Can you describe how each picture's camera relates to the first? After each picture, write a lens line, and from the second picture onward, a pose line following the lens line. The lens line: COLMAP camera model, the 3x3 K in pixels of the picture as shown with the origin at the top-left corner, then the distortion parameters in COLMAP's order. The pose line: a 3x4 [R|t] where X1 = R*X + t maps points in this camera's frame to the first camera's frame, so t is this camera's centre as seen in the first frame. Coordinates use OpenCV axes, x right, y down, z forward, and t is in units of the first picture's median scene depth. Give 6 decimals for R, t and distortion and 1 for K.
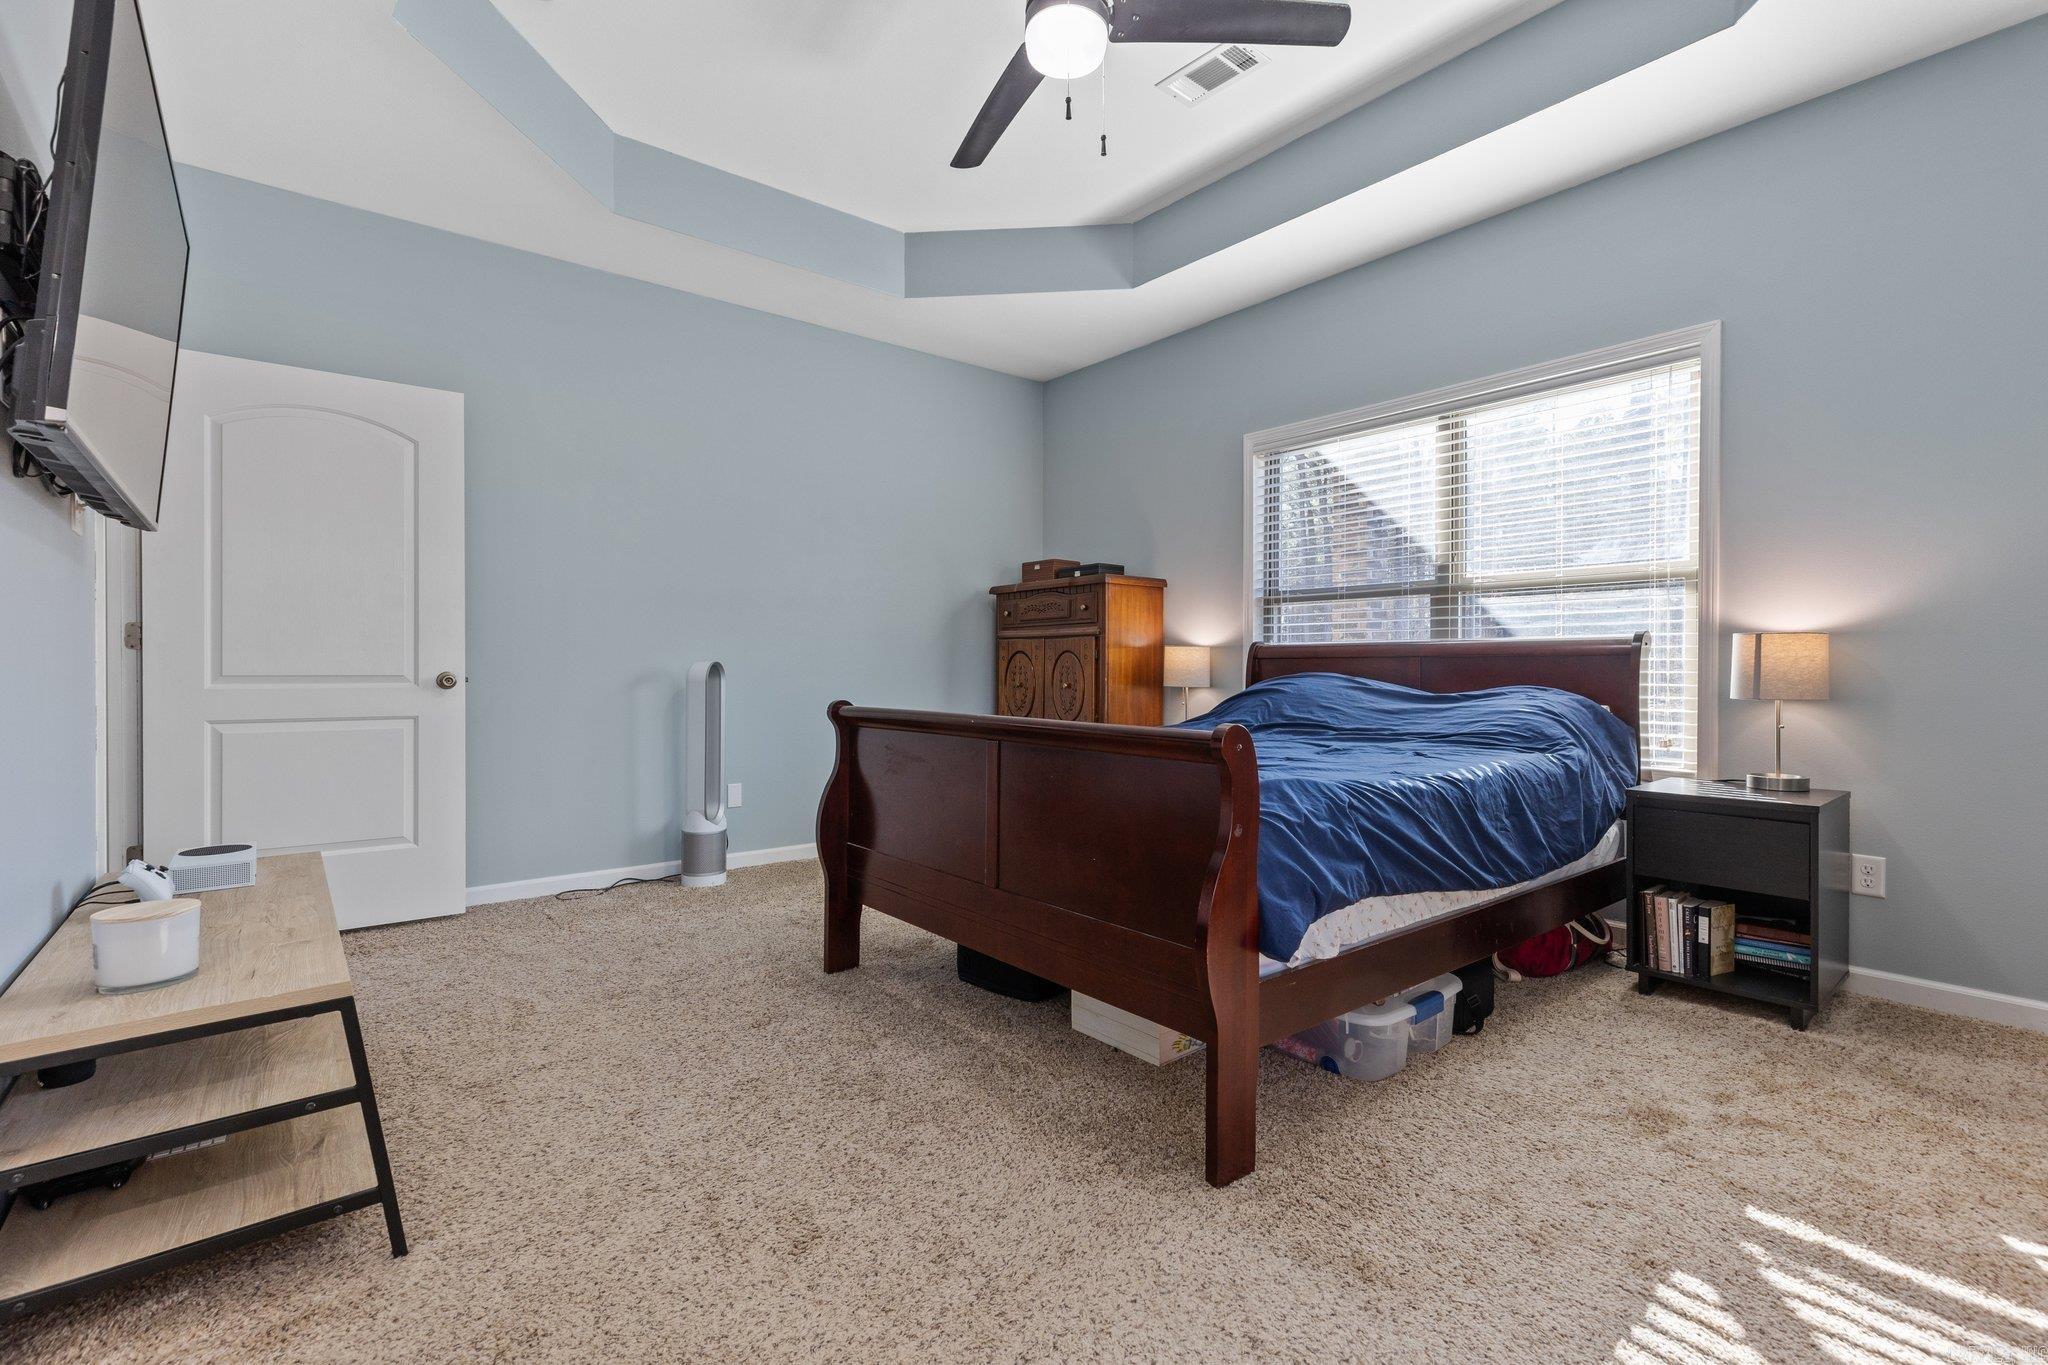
lens RADIAL K [[927.8, 0, 1000.5], [0, 927.8, 677.6], [0, 0, 1]] dist [0.006835, -0.001351]
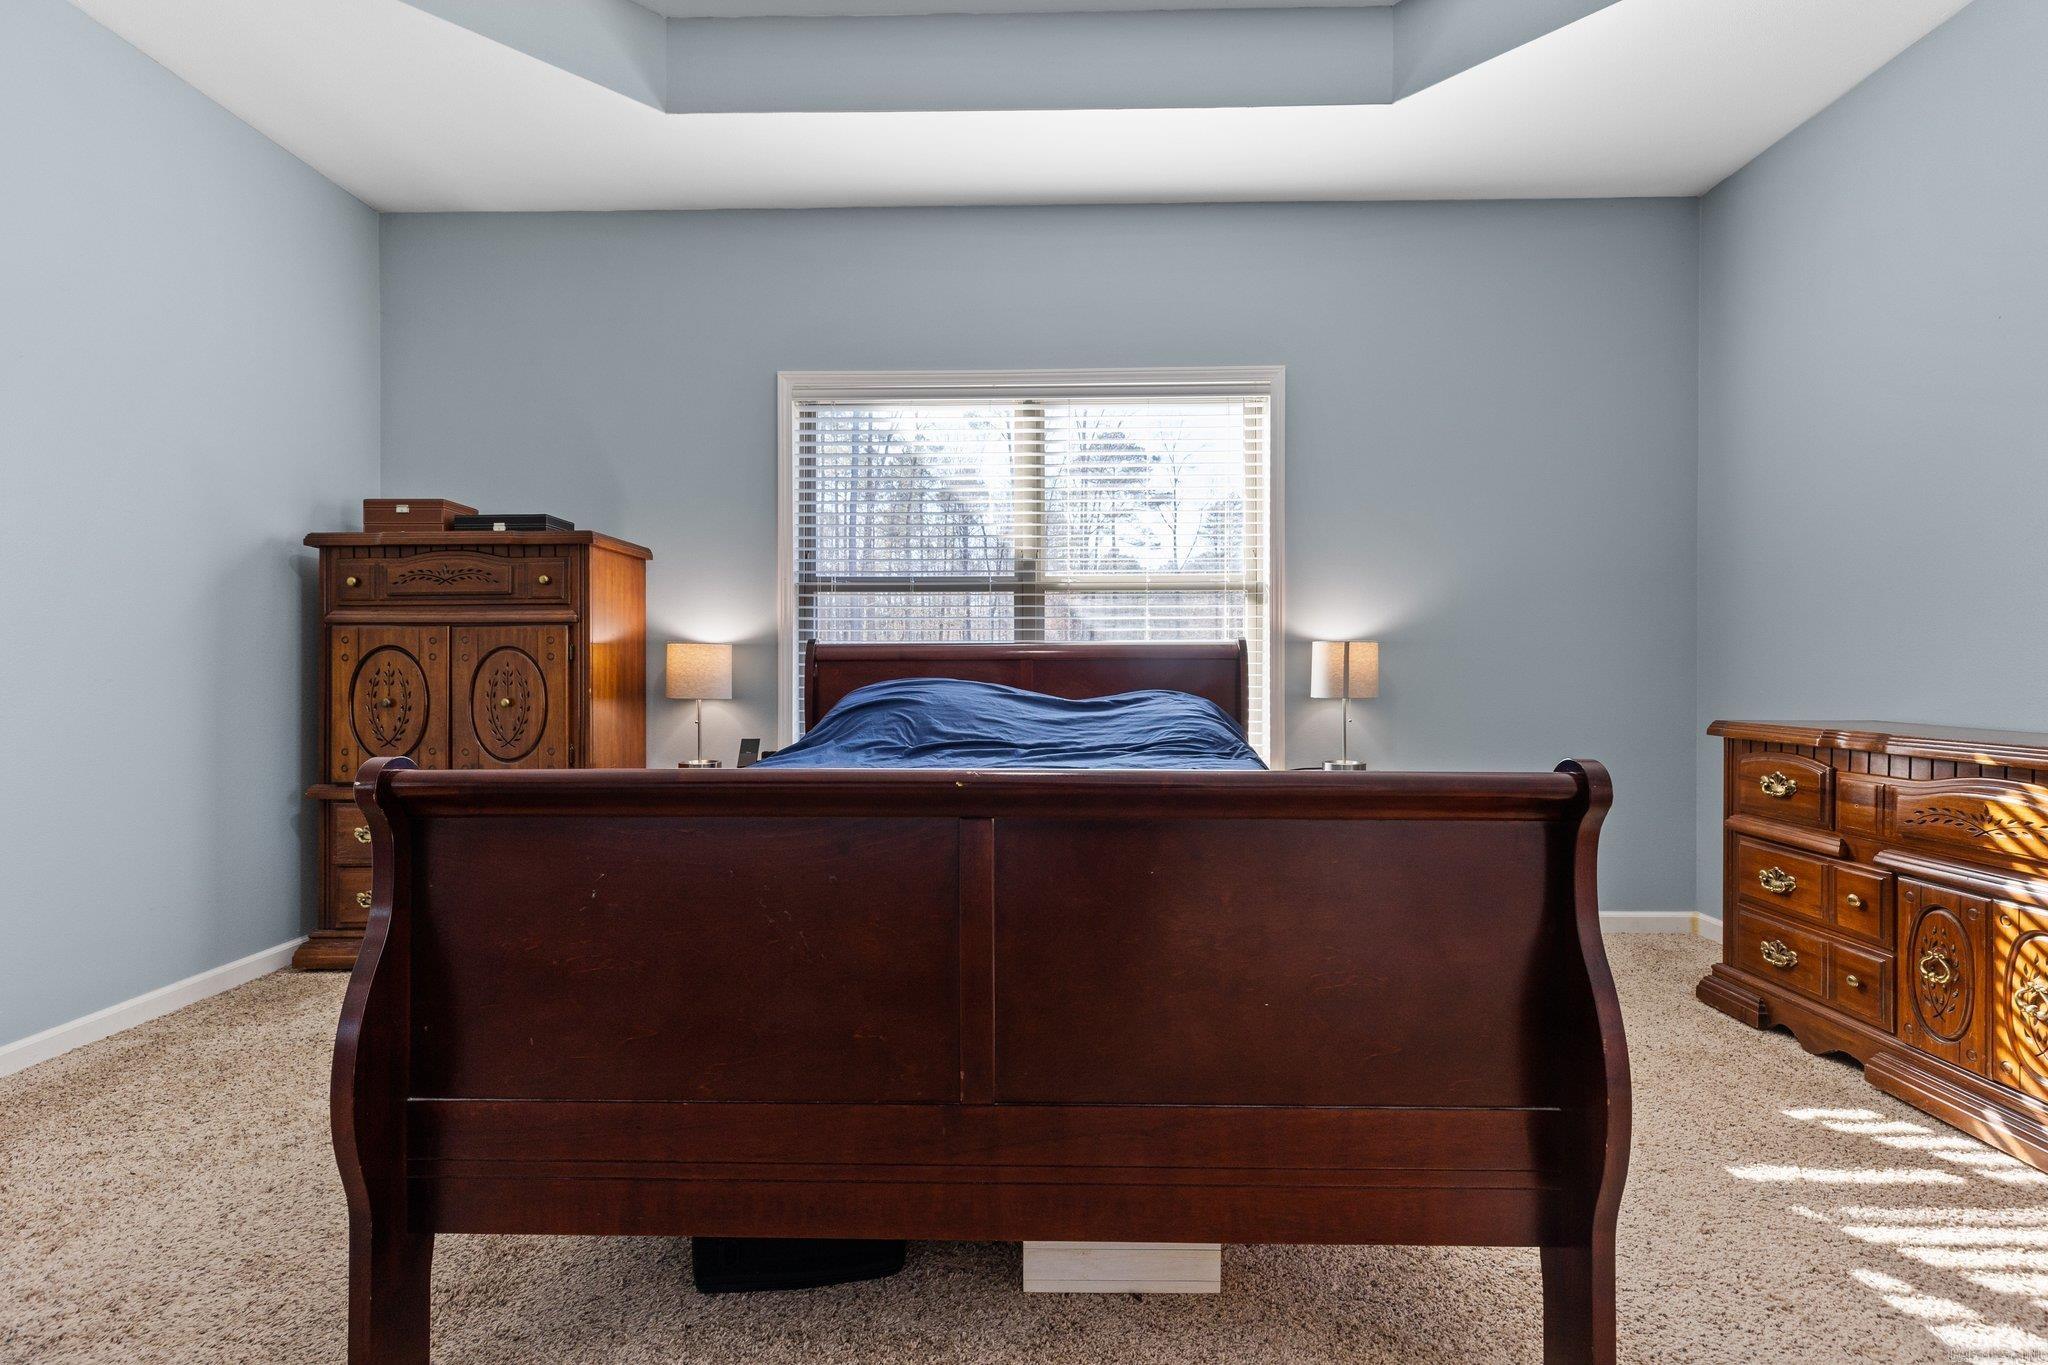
lens RADIAL K [[927.8, 0, 1033.2], [0, 927.8, 680.7], [0, 0, 1]] dist [0.006835, -0.001351]
pose [[0.637103, -0.013897, 0.770653, -0.229716], [0.010912, 0.999900, 0.009009, -0.009186], [-0.770701, 0.002669, 0.637191, 0.387636]]
